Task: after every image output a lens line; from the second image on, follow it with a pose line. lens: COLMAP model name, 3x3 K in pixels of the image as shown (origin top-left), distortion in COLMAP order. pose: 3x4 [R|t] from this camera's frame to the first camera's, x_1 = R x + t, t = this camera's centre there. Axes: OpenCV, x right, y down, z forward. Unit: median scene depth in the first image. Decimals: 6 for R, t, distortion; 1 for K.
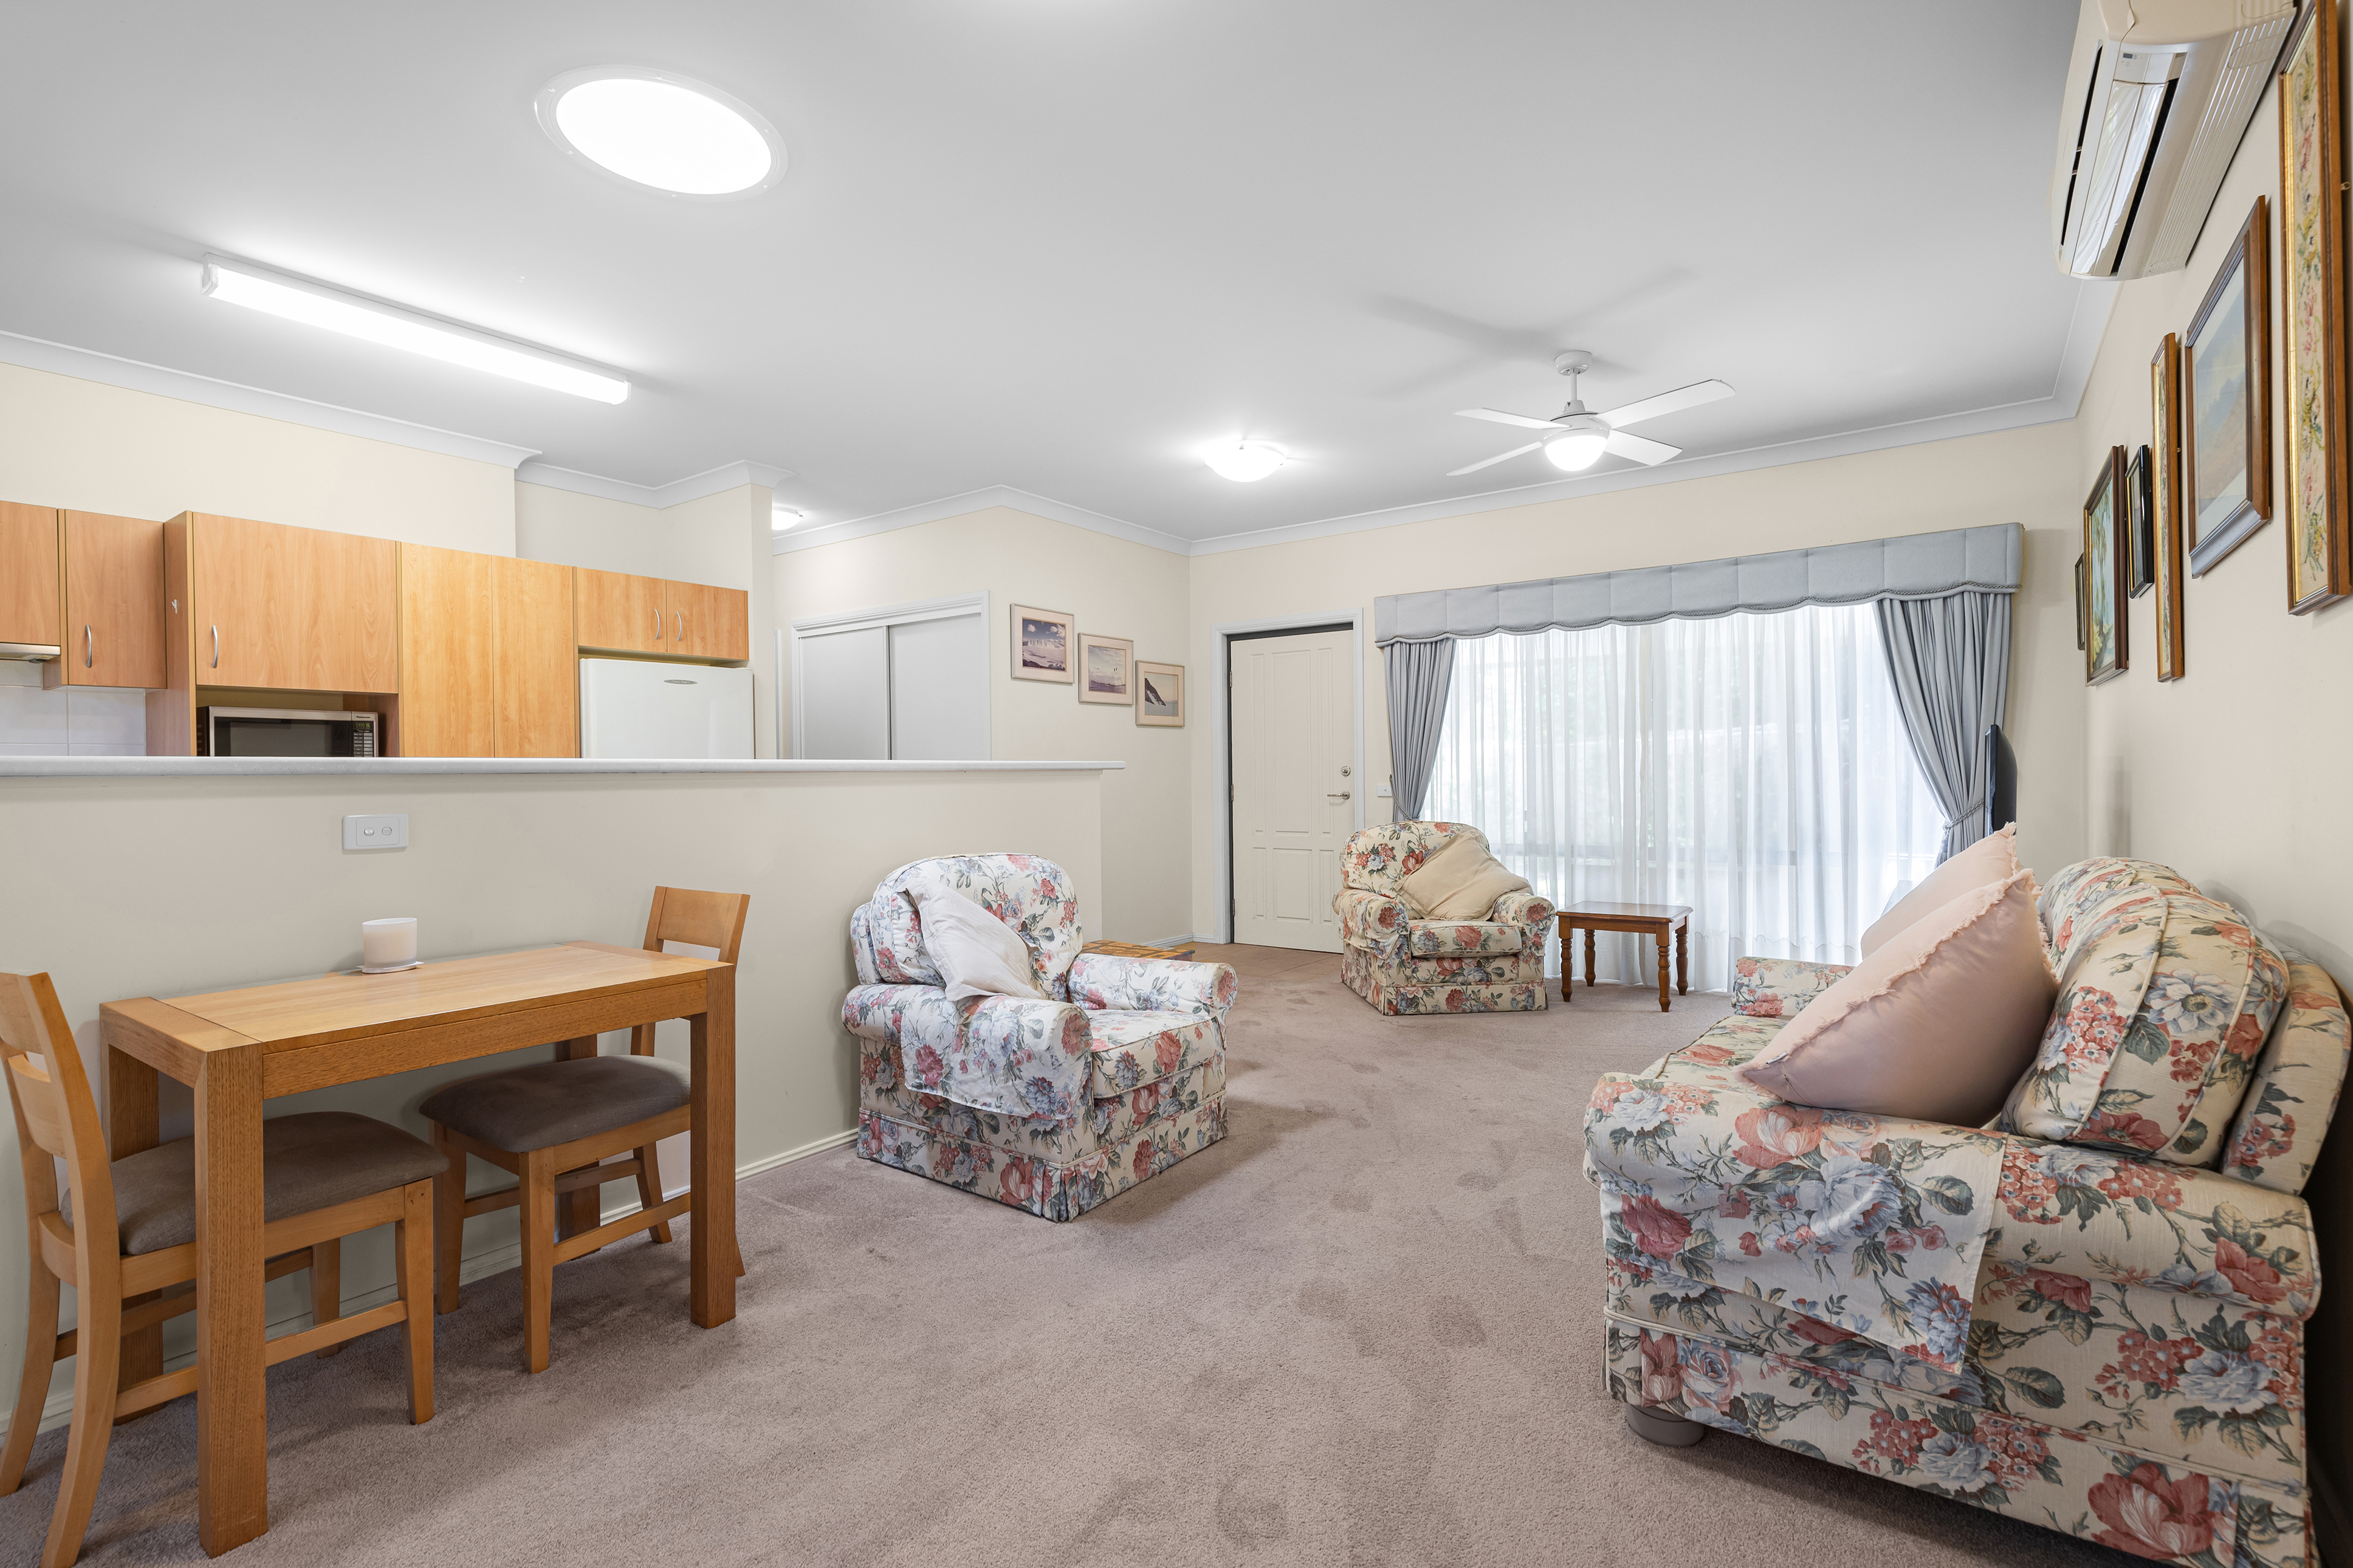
lens RADIAL K [[1081.8, 0, 1177.5], [0, 1081.8, 775.2], [0, 0, 1]] dist [0.008666, -0.001248]
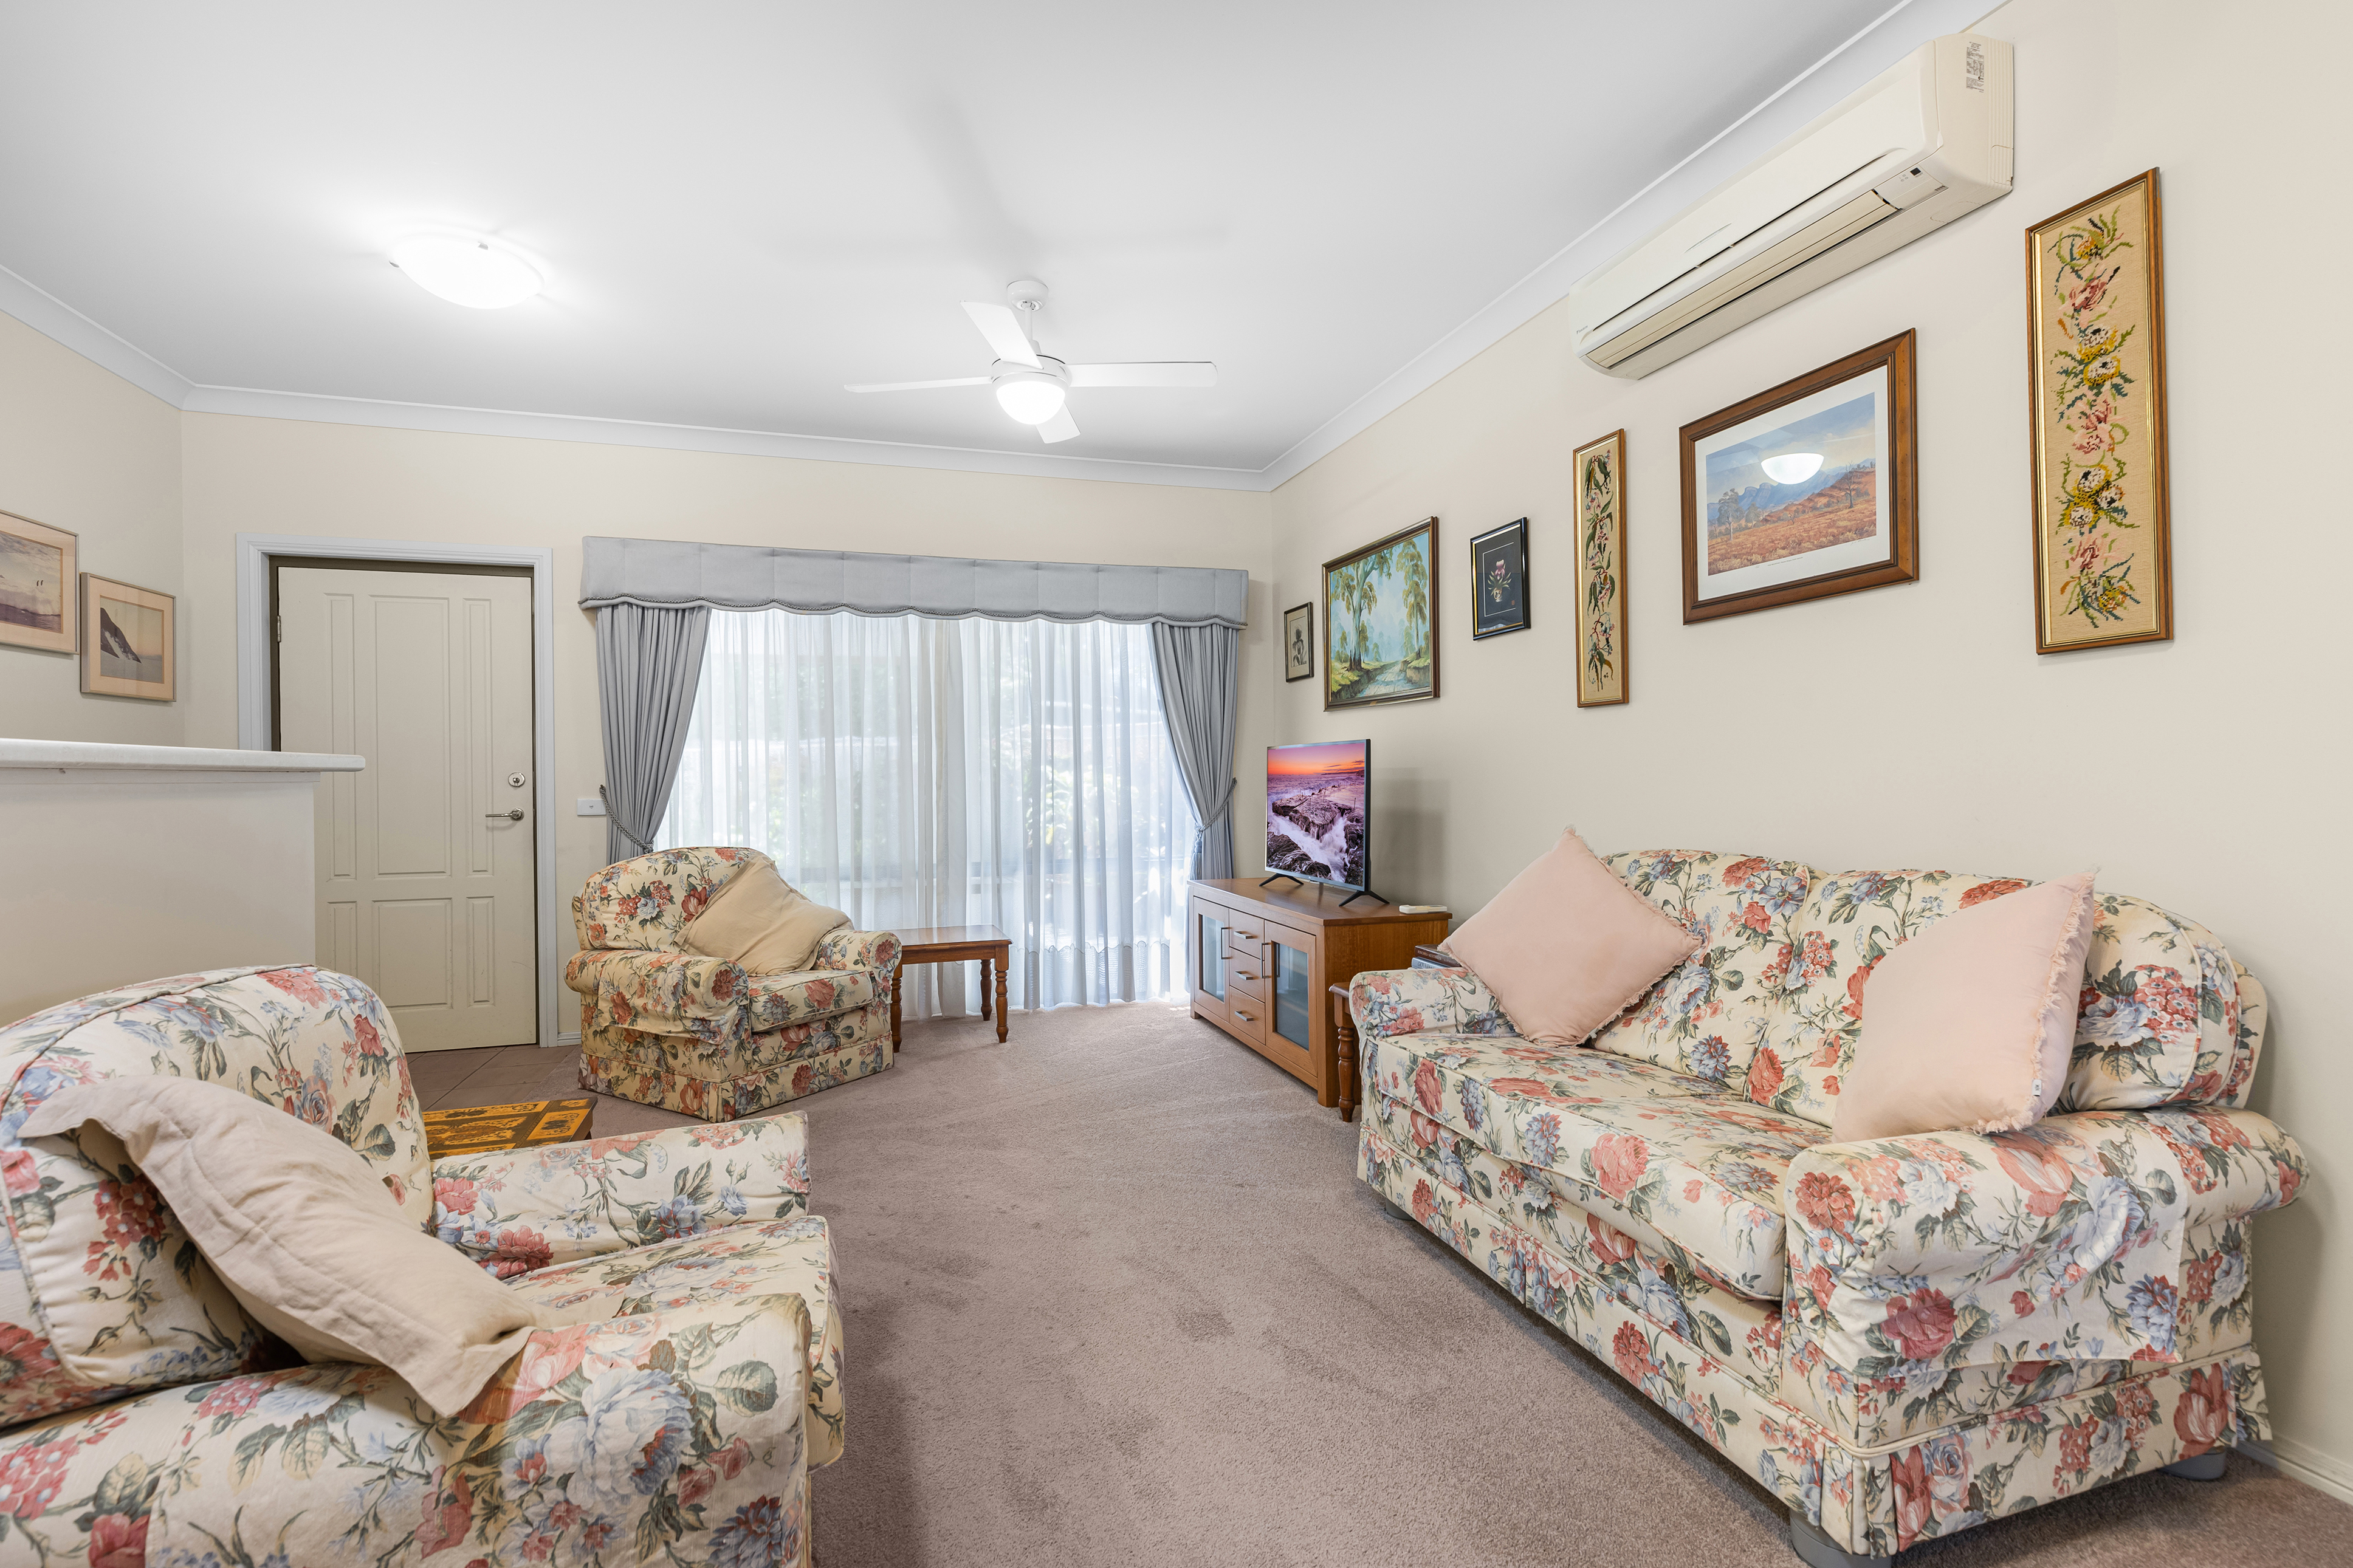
lens RADIAL K [[1081.8, 0, 1166.3], [0, 1081.8, 778.1], [0, 0, 1]] dist [0.008666, -0.001248]
pose [[0.602730, 0.004749, 0.797931, -0.253933], [0.002869, 0.999963, -0.008119, 0.003118], [-0.797940, 0.007183, 0.602694, 0.428105]]
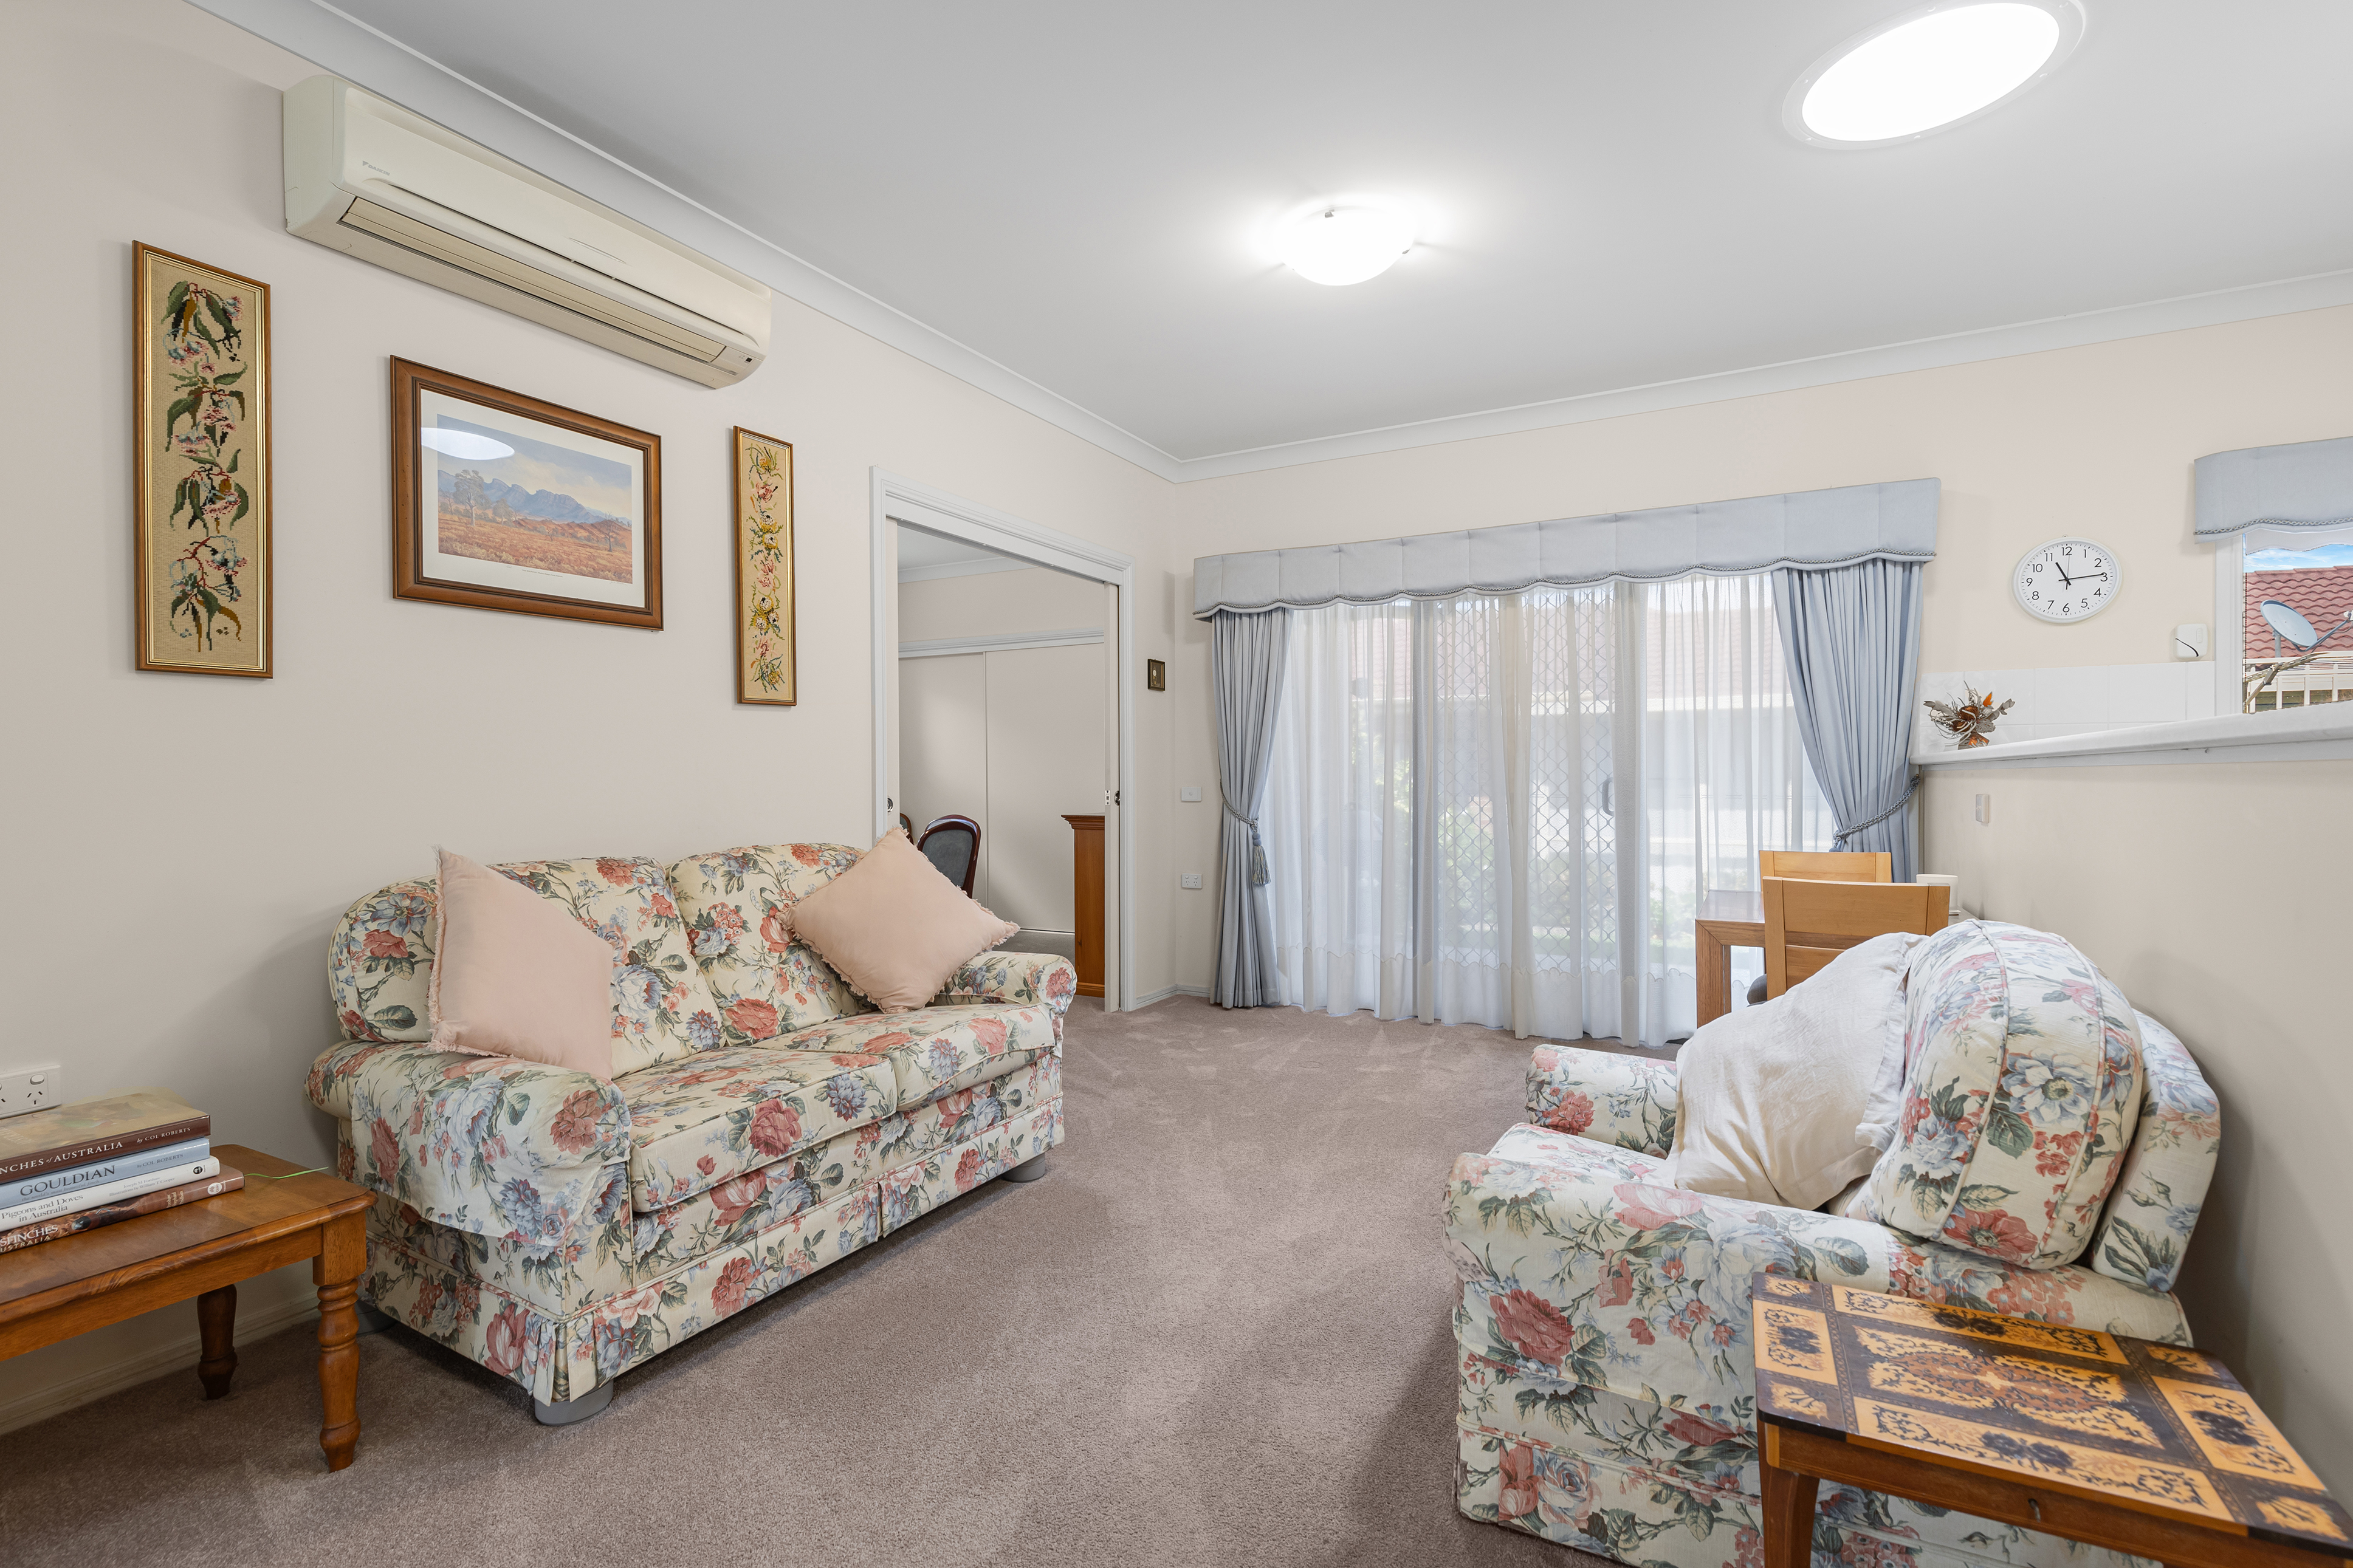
lens RADIAL K [[1081.8, 0, 1181.6], [0, 1081.8, 780.4], [0, 0, 1]] dist [0.008666, -0.001248]
pose [[-0.991431, 0.015829, -0.129672, 0.186067], [0.015175, 0.999867, 0.006030, -0.001300], [0.129751, 0.004010, -0.991539, 1.238369]]
